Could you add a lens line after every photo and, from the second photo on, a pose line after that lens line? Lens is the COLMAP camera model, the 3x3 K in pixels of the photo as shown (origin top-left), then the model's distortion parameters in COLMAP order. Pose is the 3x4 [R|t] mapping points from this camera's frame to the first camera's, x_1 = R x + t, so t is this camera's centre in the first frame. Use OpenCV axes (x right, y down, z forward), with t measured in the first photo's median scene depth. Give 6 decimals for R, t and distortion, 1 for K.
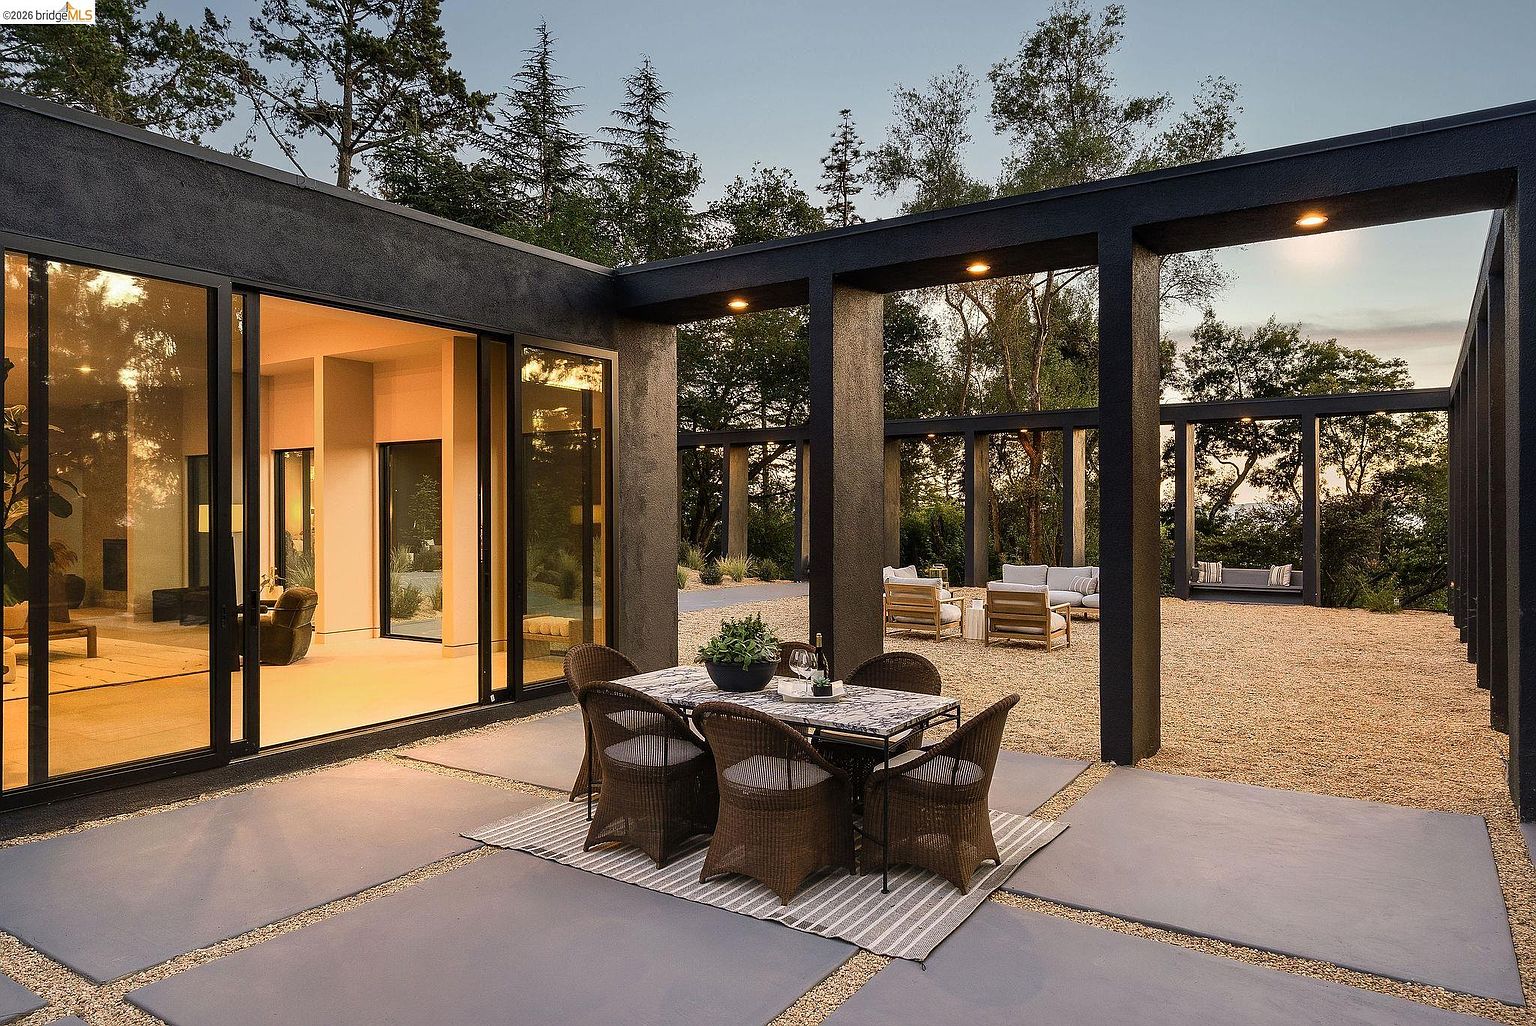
lens RADIAL K [[1009.8, 0, 765.1], [0, 1009.8, 513.0], [0, 0, 1]] dist [-0.009300, 0.000283]
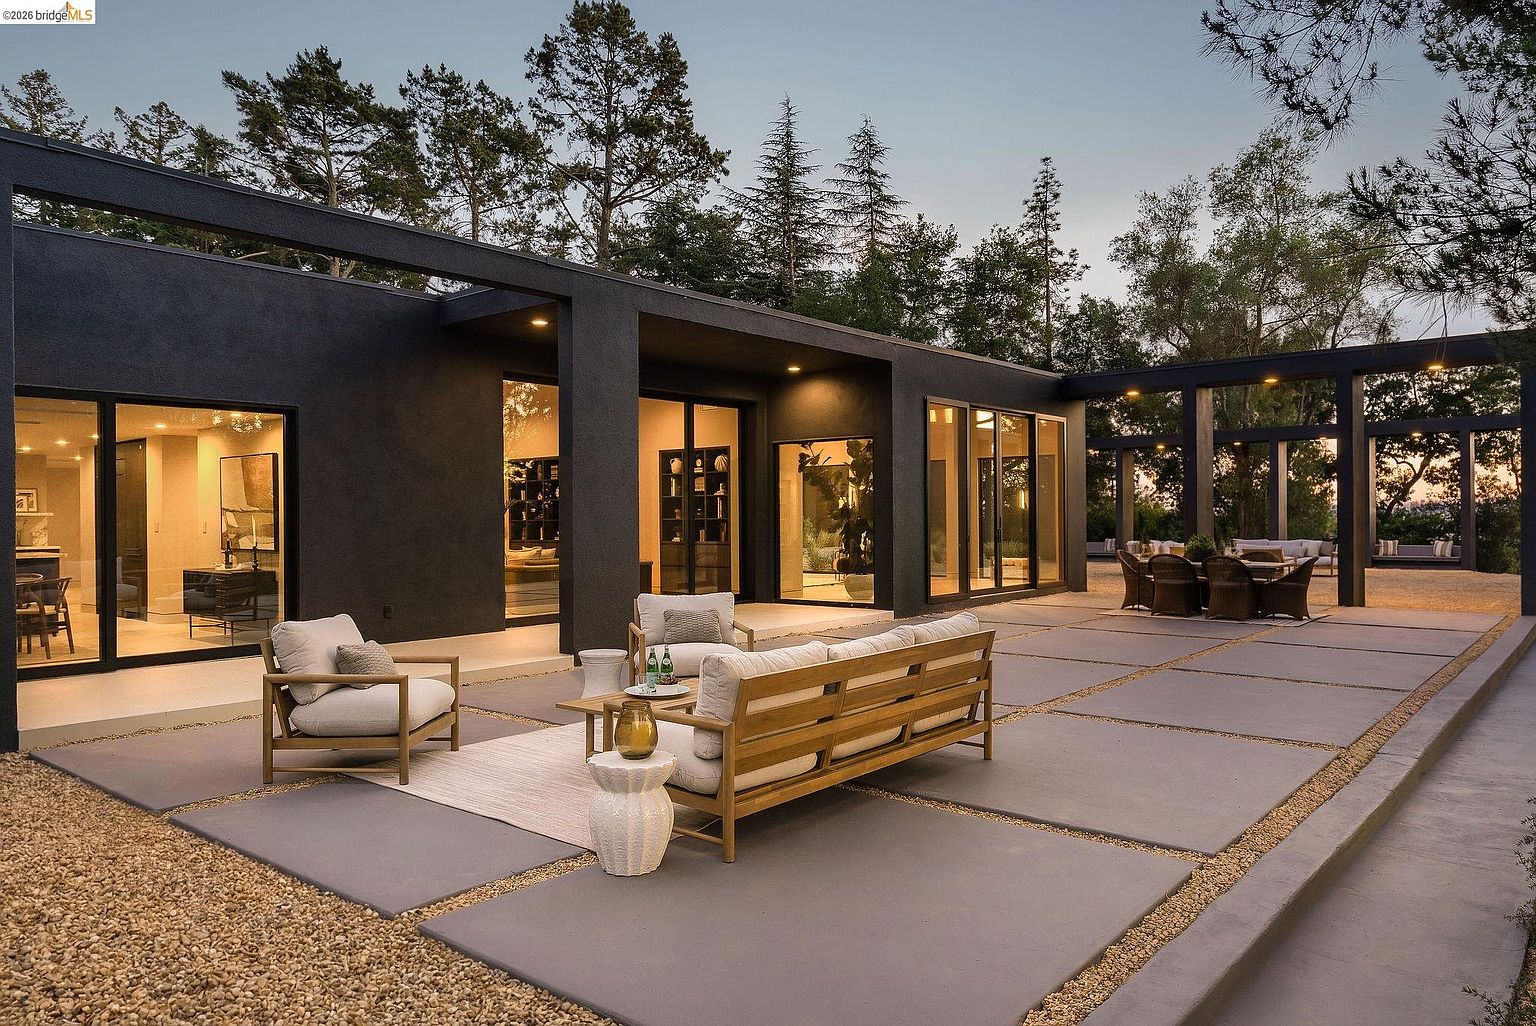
lens RADIAL K [[1009.8, 0, 770.0], [0, 1009.8, 510.3], [0, 0, 1]] dist [-0.009300, 0.000283]
pose [[0.990955, -0.002439, -0.134176, -0.092715], [0.002094, 0.999994, -0.002710, 0.005087], [0.134181, 0.002405, 0.990954, -0.209214]]
